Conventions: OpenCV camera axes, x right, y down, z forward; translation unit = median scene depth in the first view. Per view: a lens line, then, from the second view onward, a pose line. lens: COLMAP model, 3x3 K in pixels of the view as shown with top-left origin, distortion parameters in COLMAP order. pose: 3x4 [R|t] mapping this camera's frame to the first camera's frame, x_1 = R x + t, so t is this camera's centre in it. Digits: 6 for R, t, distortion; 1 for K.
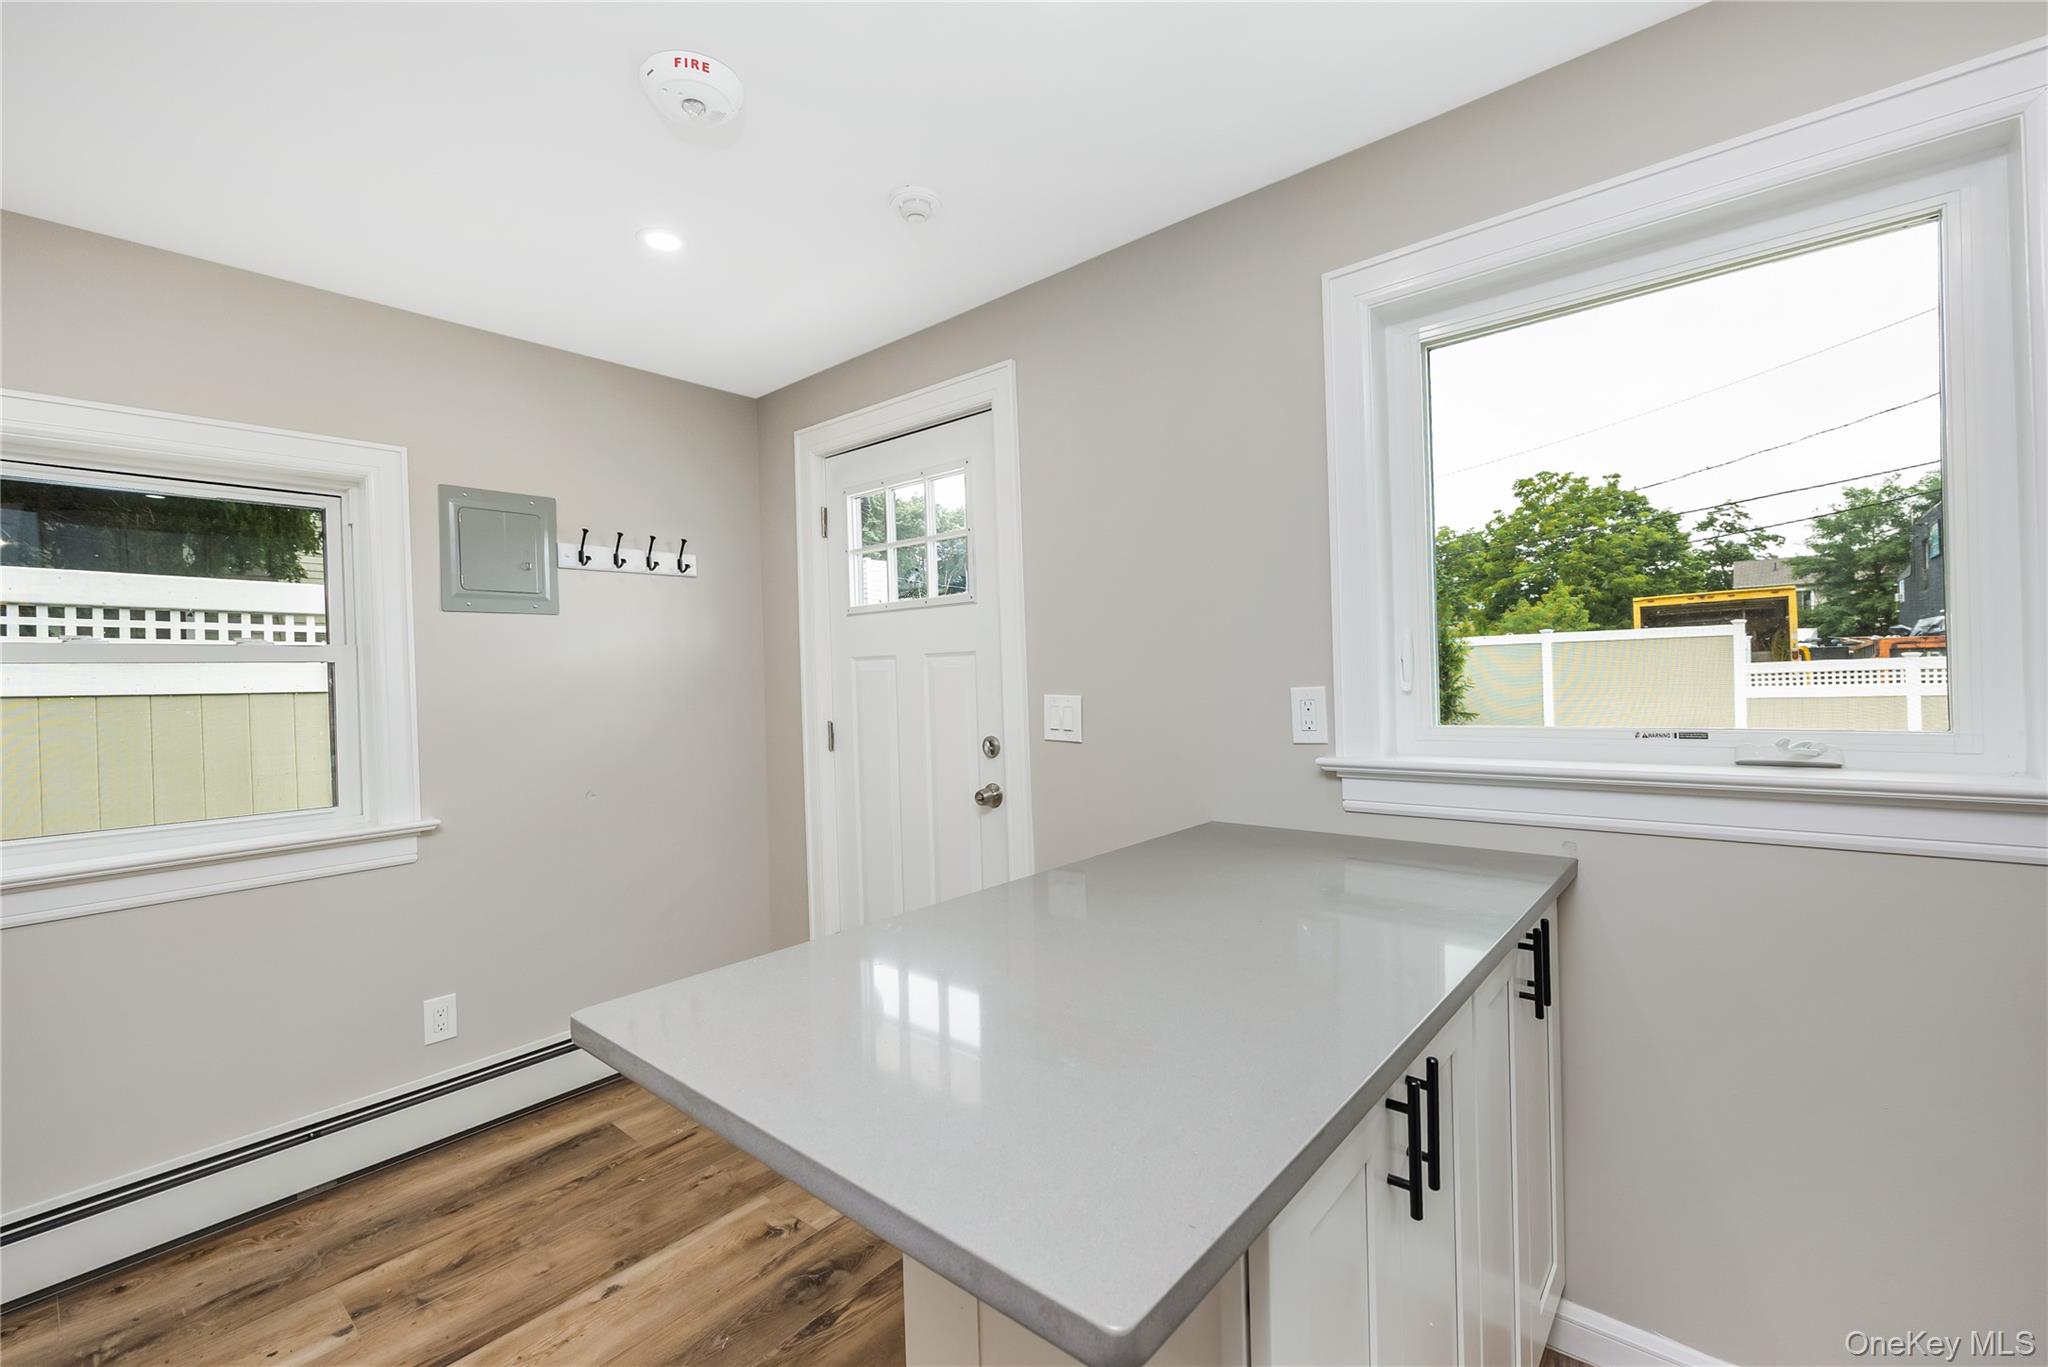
lens RADIAL K [[851.8, 0, 1024.0], [0, 851.8, 683.5], [0, 0, 1]] dist [-0.008944, -0.000213]
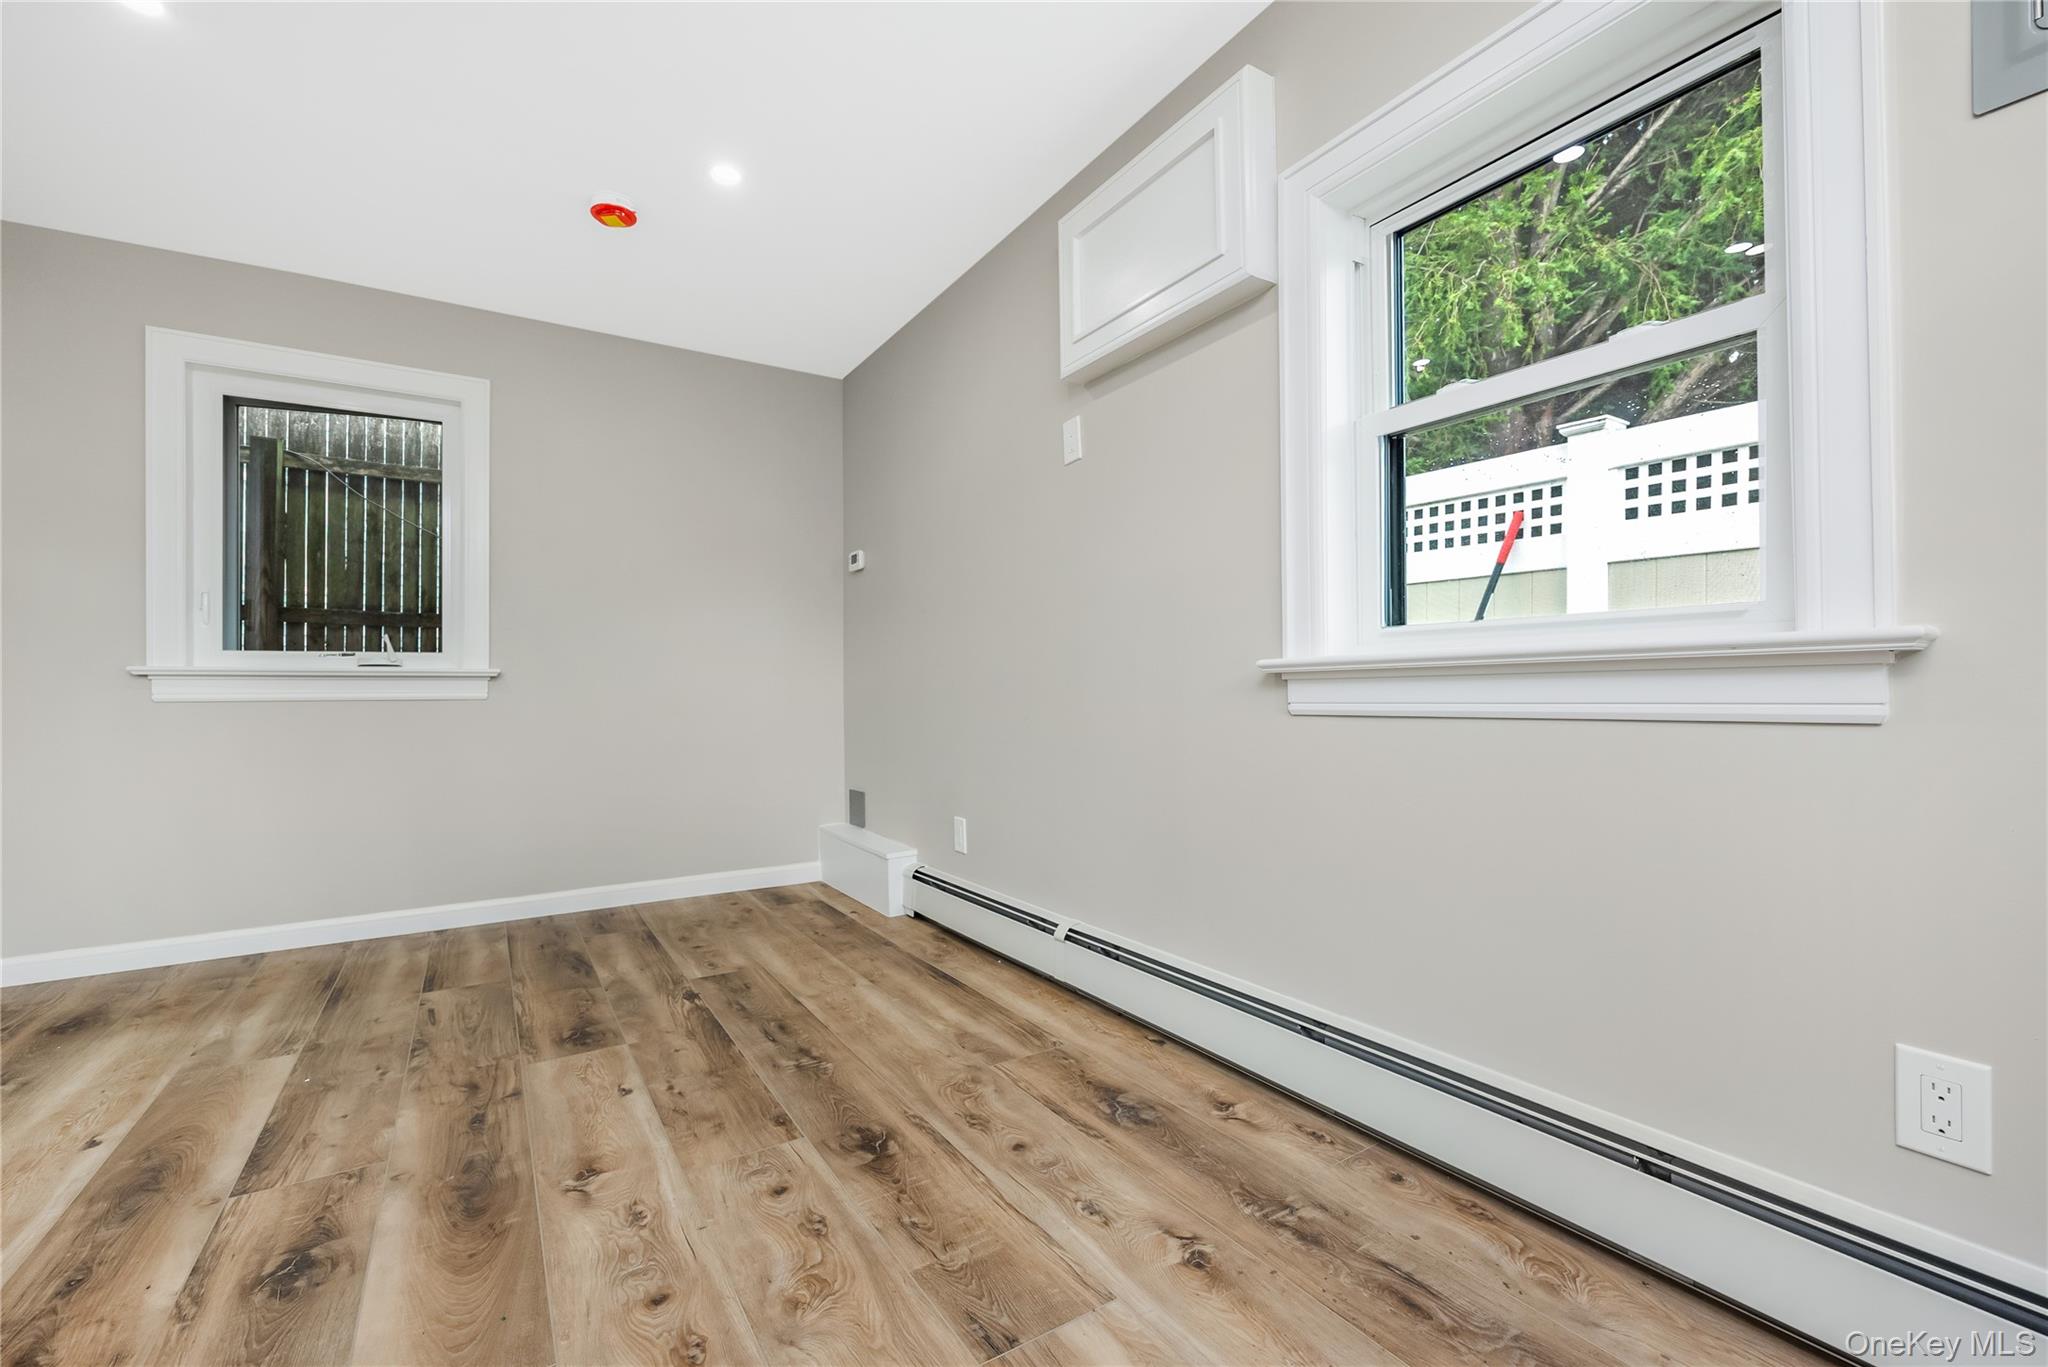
lens RADIAL K [[851.8, 0, 1024.0], [0, 851.8, 683.5], [0, 0, 1]] dist [-0.008944, -0.000213]
pose [[-0.294547, 0.029502, -0.955181, -0.168716], [0.009253, 0.999565, 0.028020, 0.178995], [0.955592, -0.000585, -0.294692, 0.725191]]
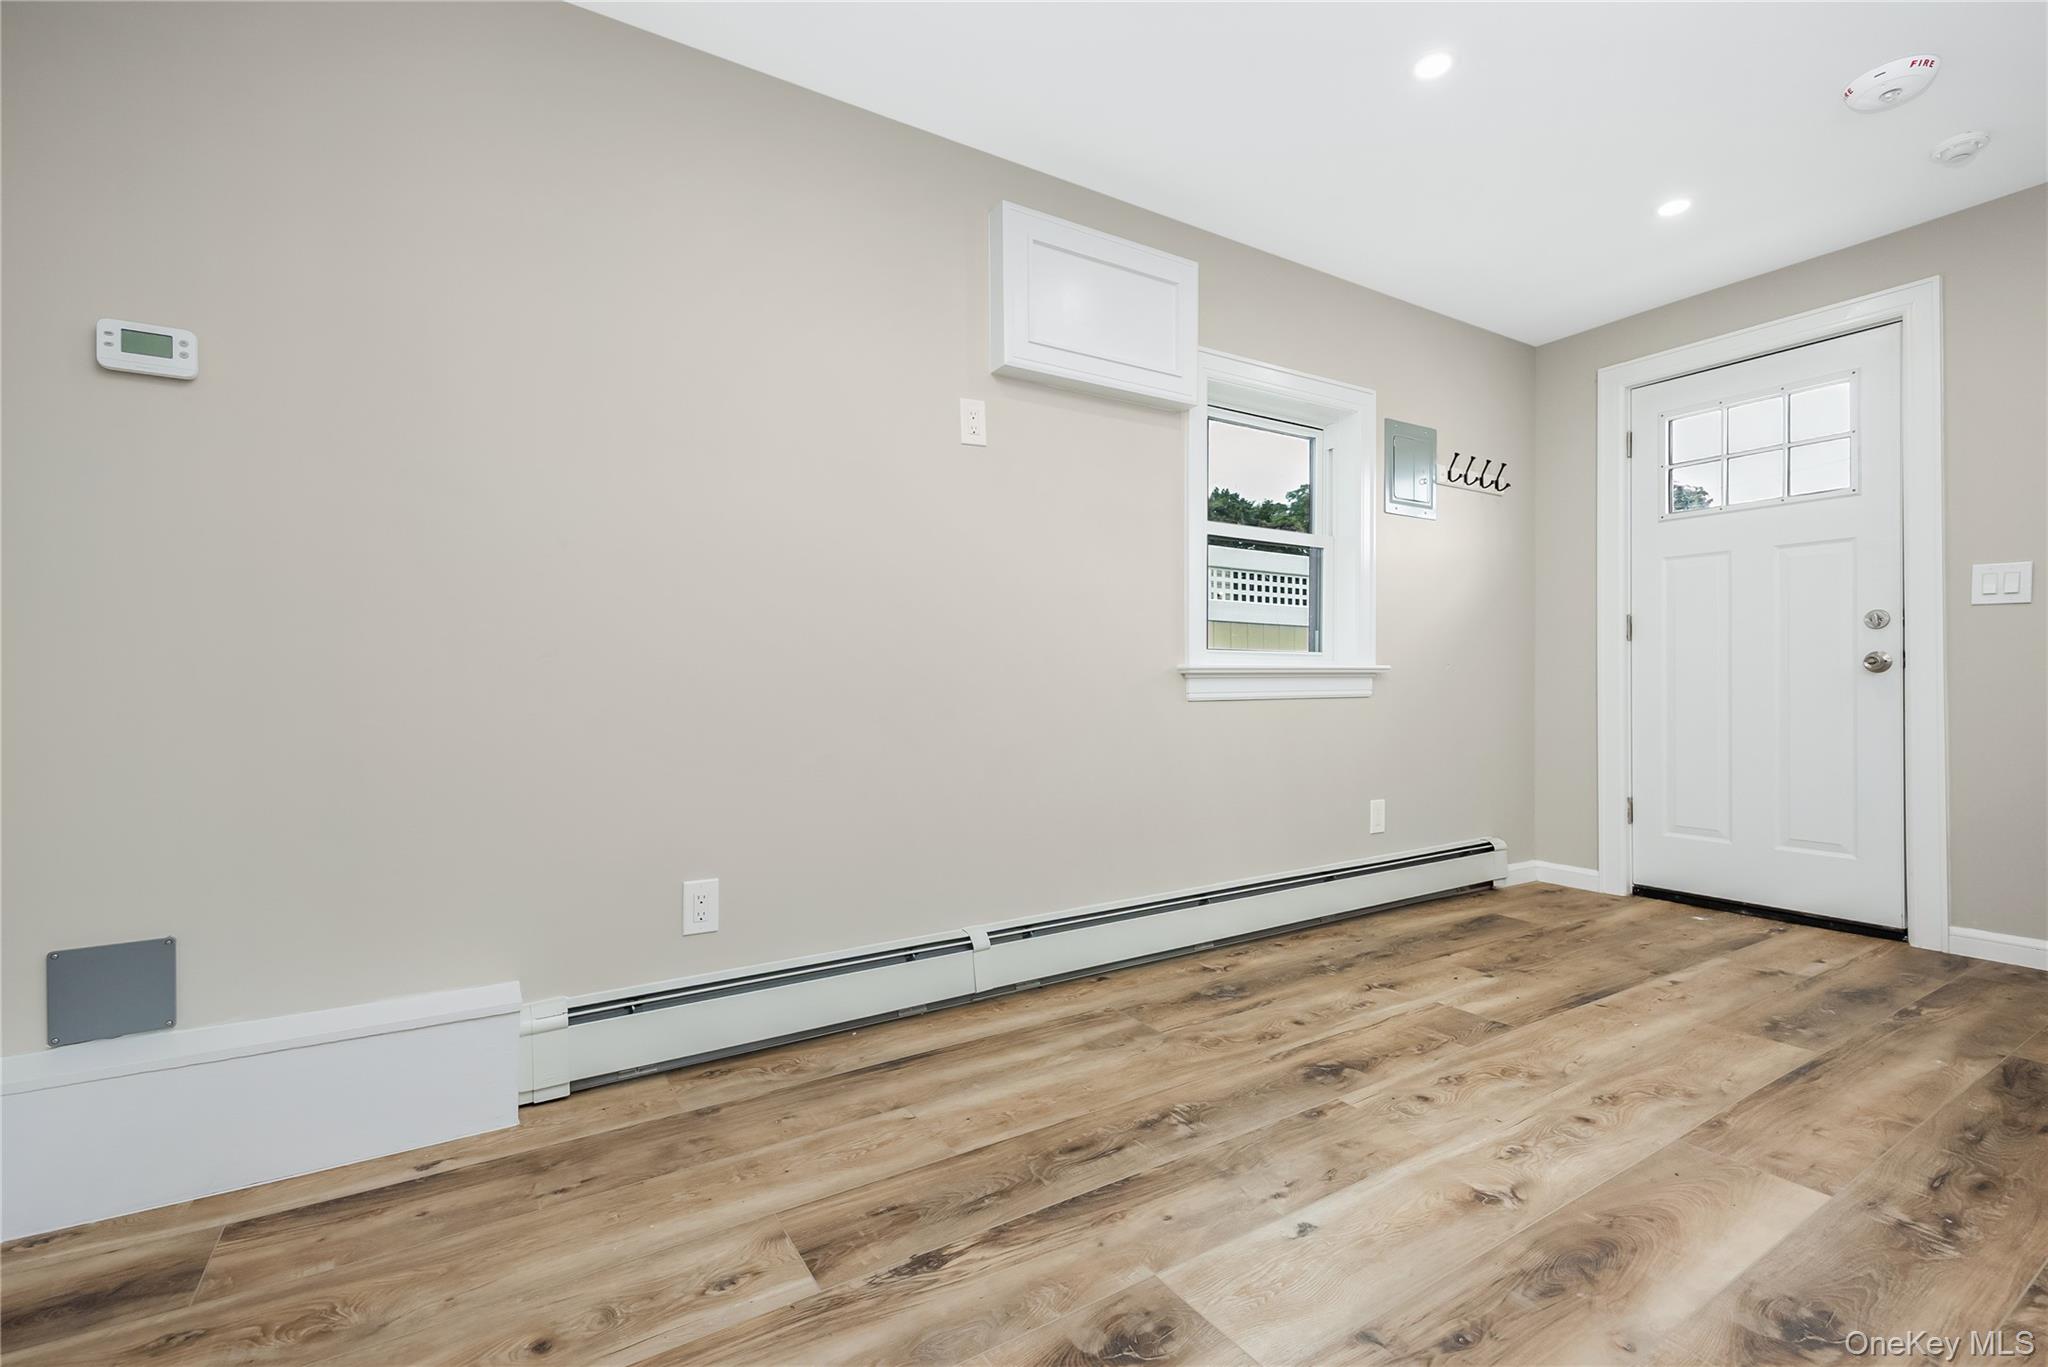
lens RADIAL K [[888.2, 0, 1024.0], [0, 888.2, 683.5], [0, 0, 1]] dist [0.000998, -0.000715]
pose [[0.949065, 0.027466, -0.313882, -0.827982], [-0.029955, 0.999546, -0.003106, 0.219389], [0.313654, 0.012350, 0.949457, -0.539529]]
